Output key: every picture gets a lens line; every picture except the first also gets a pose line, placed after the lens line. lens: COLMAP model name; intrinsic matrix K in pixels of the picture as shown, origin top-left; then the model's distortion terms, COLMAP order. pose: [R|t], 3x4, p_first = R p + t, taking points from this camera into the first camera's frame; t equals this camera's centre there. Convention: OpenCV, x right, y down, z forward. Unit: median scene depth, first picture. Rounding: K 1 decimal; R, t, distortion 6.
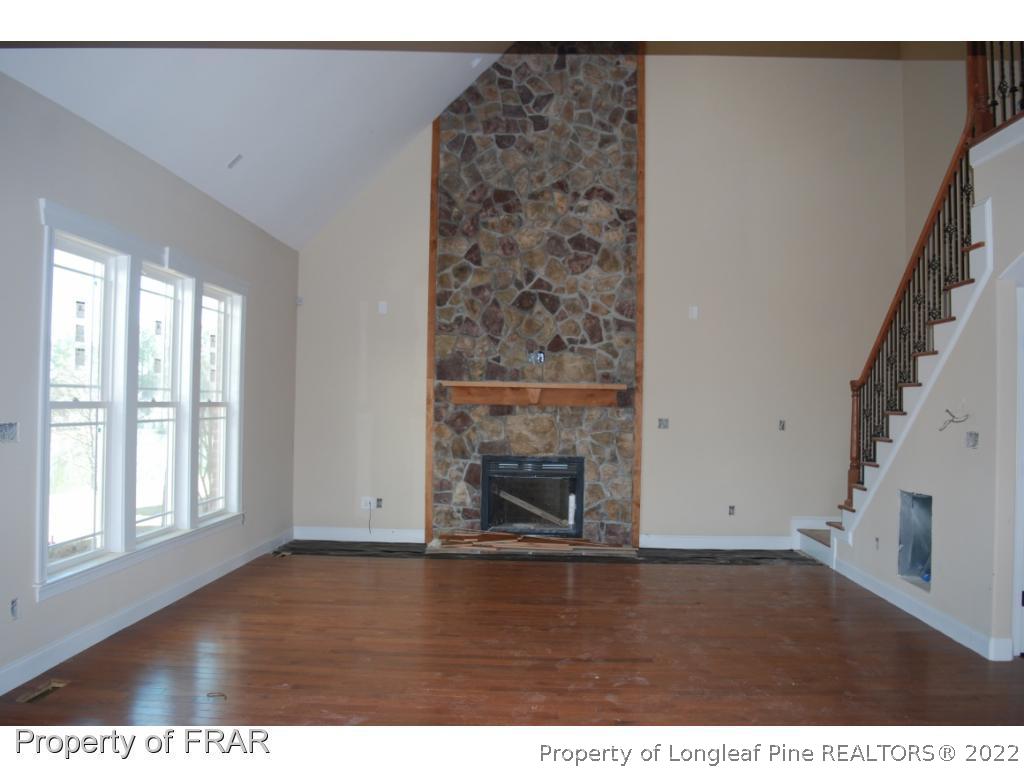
lens RADIAL K [[803.4, 0, 516.0], [0, 803.4, 381.1], [0, 0, 1]] dist [-0.093296, 0.015897]
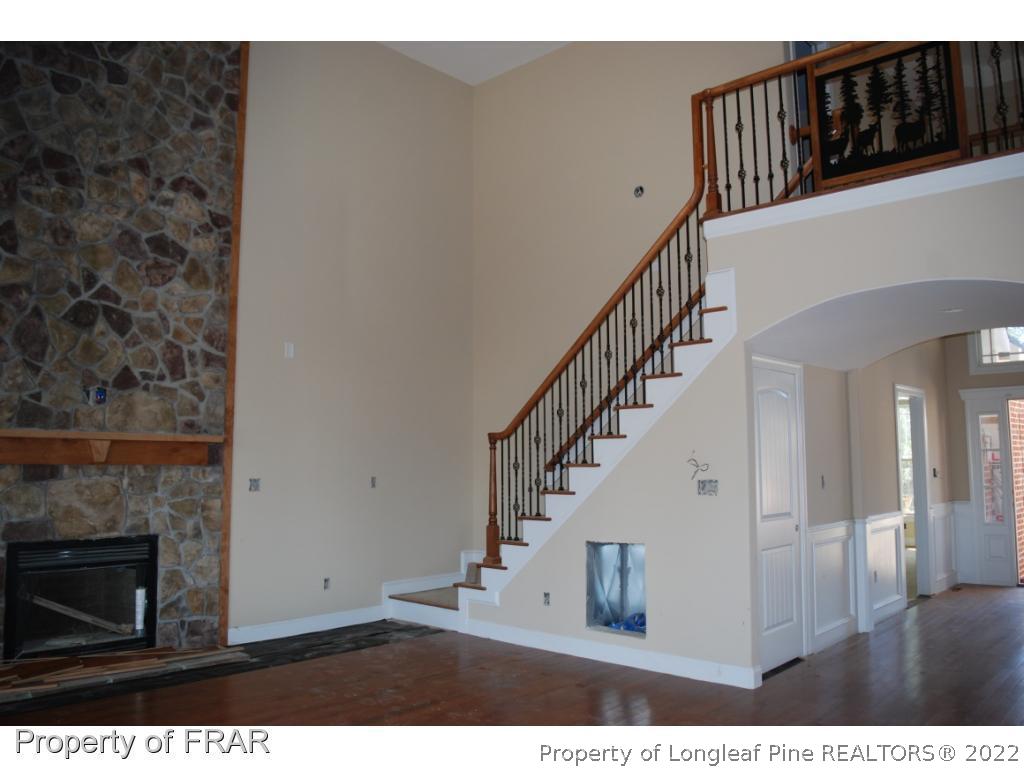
lens RADIAL K [[803.4, 0, 516.0], [0, 803.4, 381.1], [0, 0, 1]] dist [-0.093296, 0.015897]
pose [[0.651440, 0.055840, 0.756642, -0.253570], [-0.004017, 0.997528, -0.070159, 0.003892], [-0.758690, 0.042665, 0.650054, 0.277021]]
